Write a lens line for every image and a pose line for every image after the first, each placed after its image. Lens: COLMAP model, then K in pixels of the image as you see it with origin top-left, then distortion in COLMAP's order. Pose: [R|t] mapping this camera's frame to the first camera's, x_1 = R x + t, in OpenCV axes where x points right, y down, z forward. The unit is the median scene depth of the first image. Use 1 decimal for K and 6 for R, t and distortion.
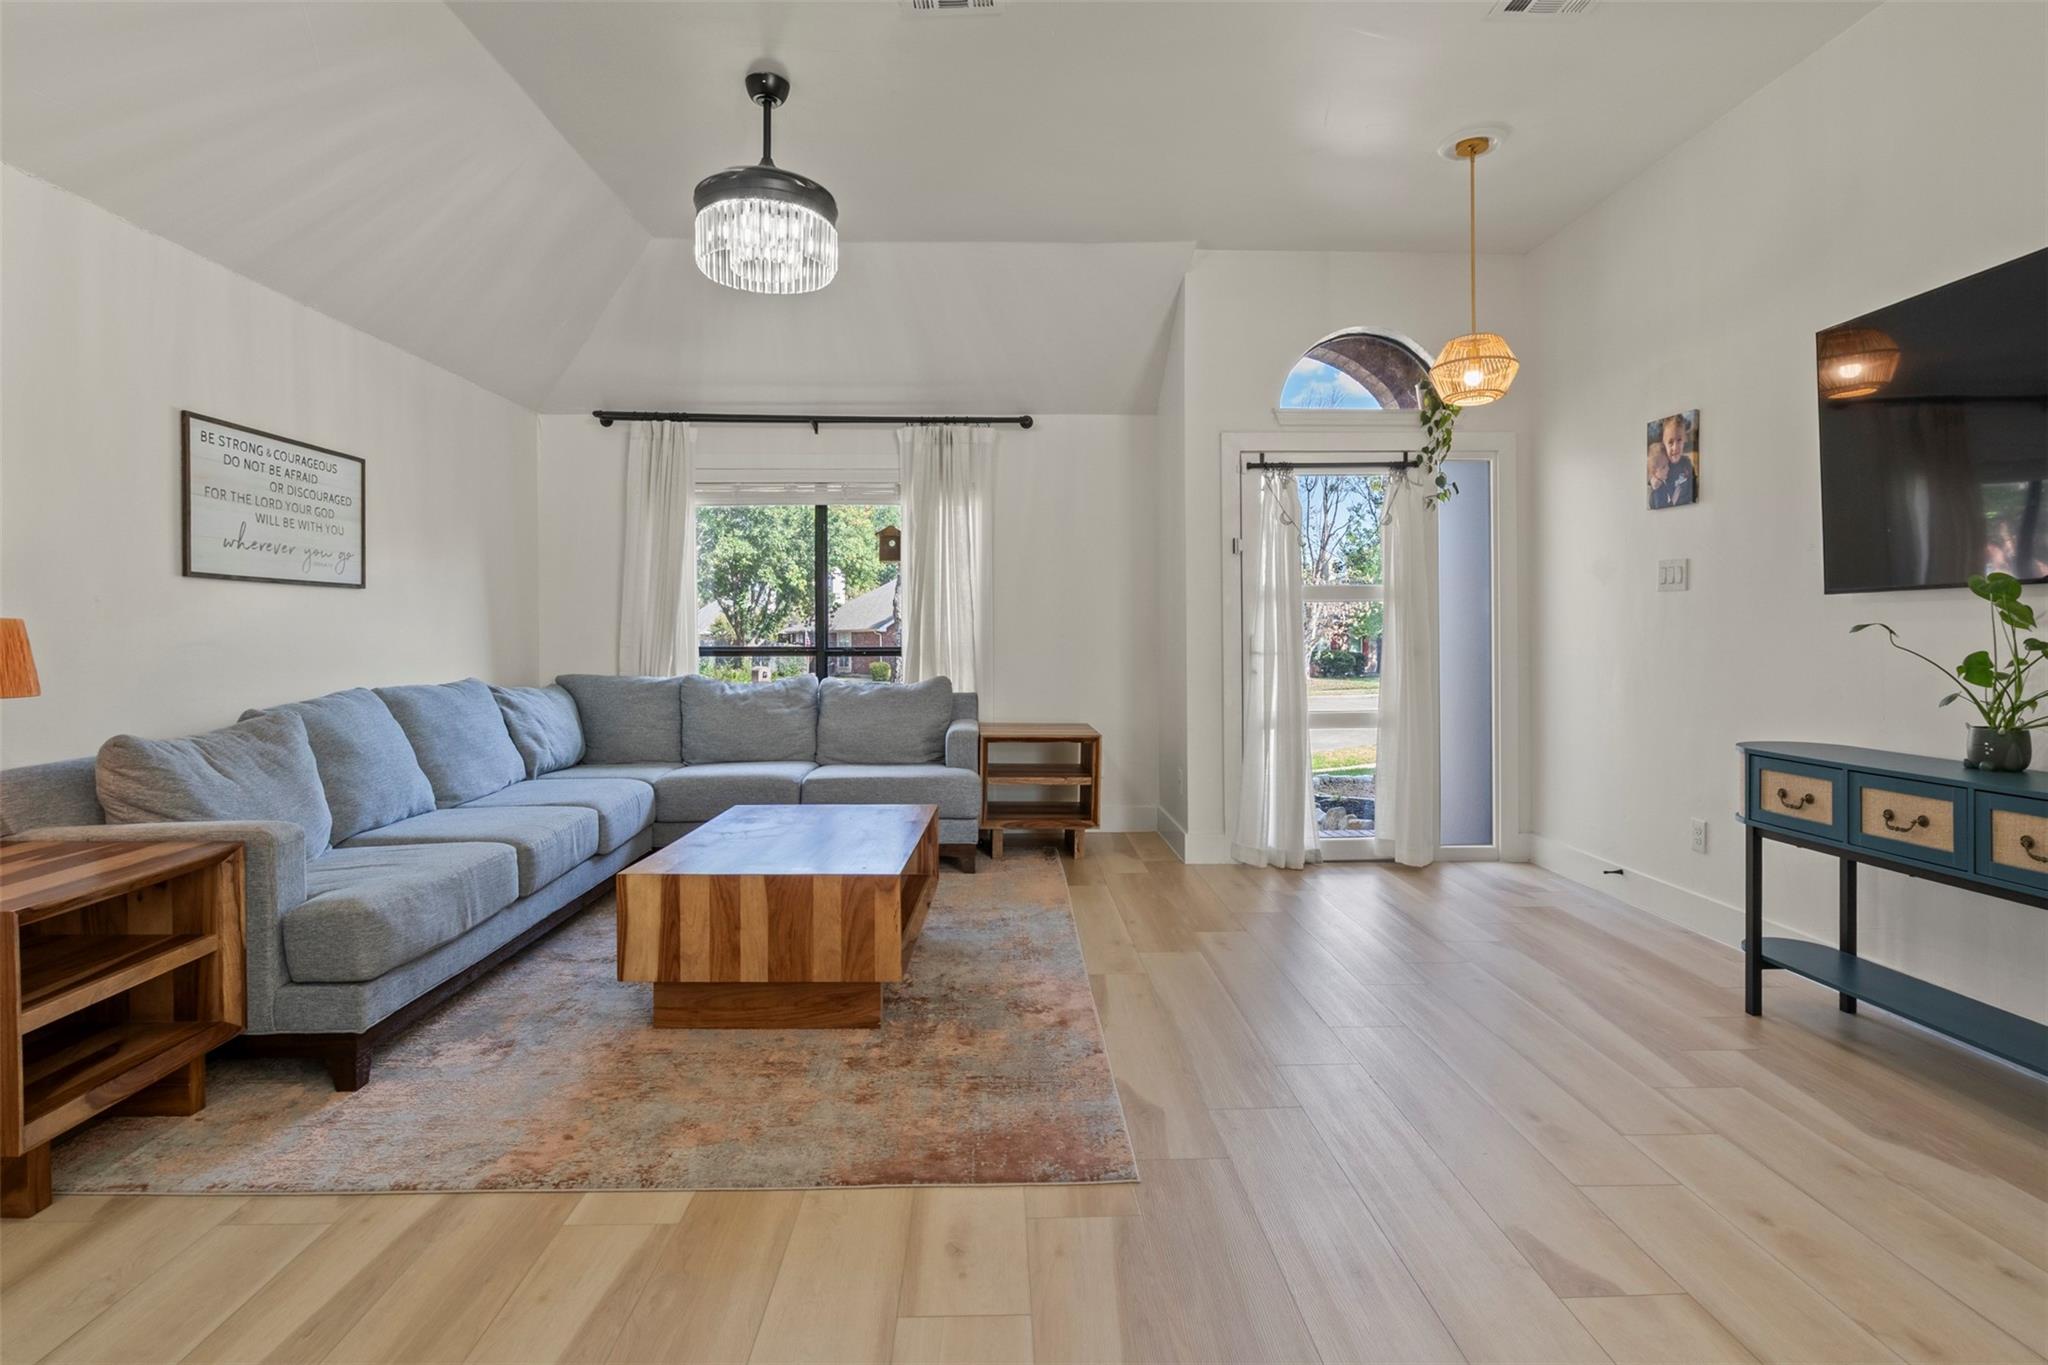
lens RADIAL K [[1028.6, 0, 1021.4], [0, 1028.6, 633.6], [0, 0, 1]] dist [-0.011608, -0.000087]
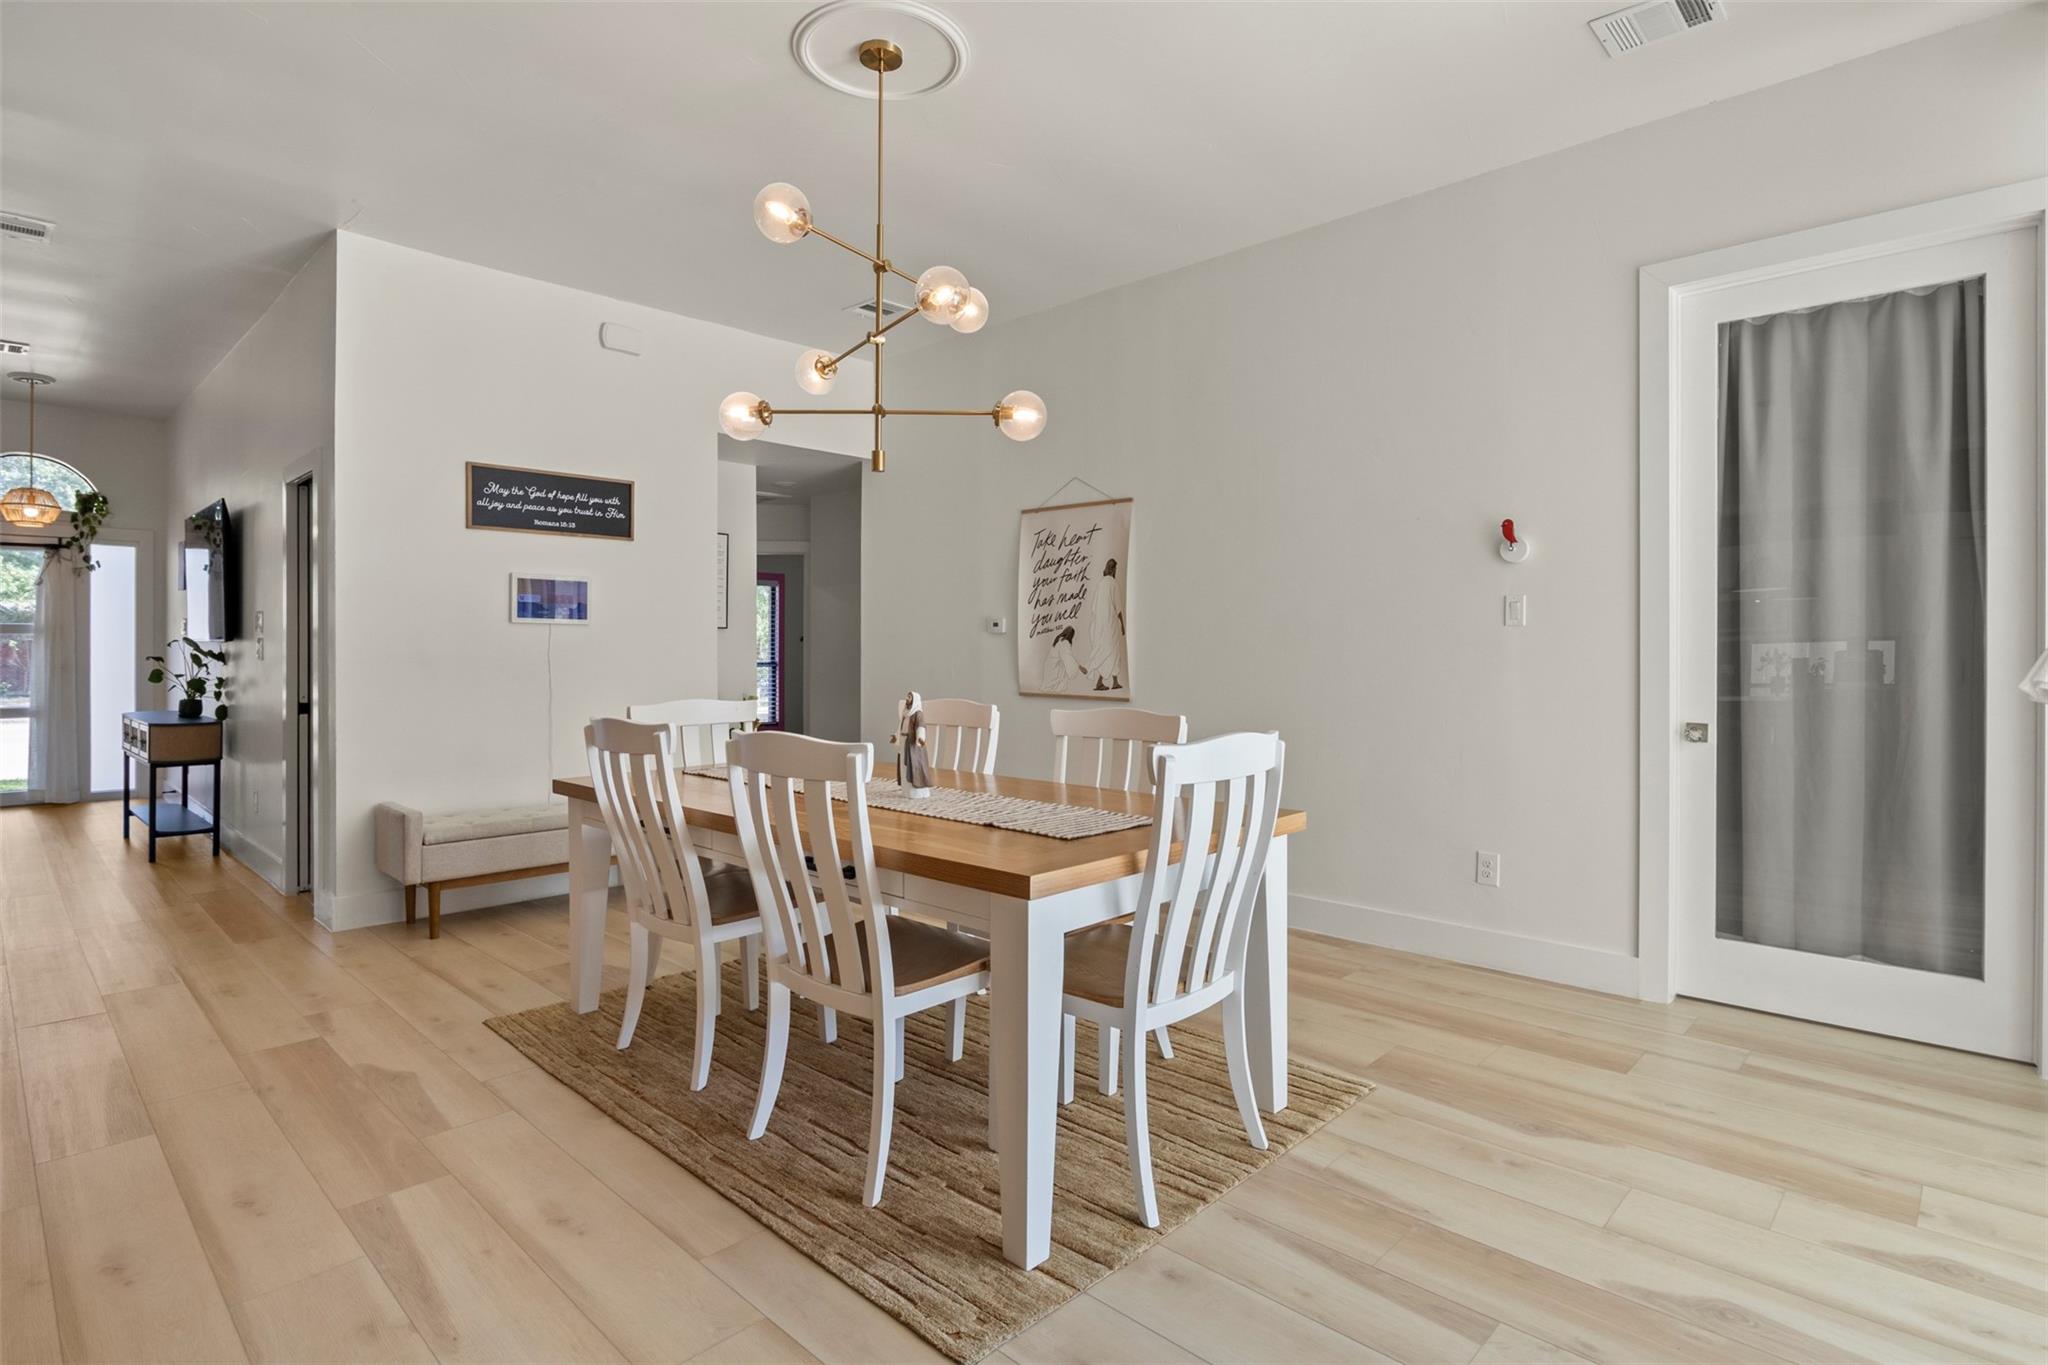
lens RADIAL K [[1033.4, 0, 1014.9], [0, 1033.4, 649.0], [0, 0, 1]] dist [-0.006942, -0.000905]
pose [[0.717589, 0.007899, 0.696422, 0.405922], [-0.011571, 0.999933, 0.000581, -0.034050], [-0.696371, -0.008475, 0.717632, -1.354052]]
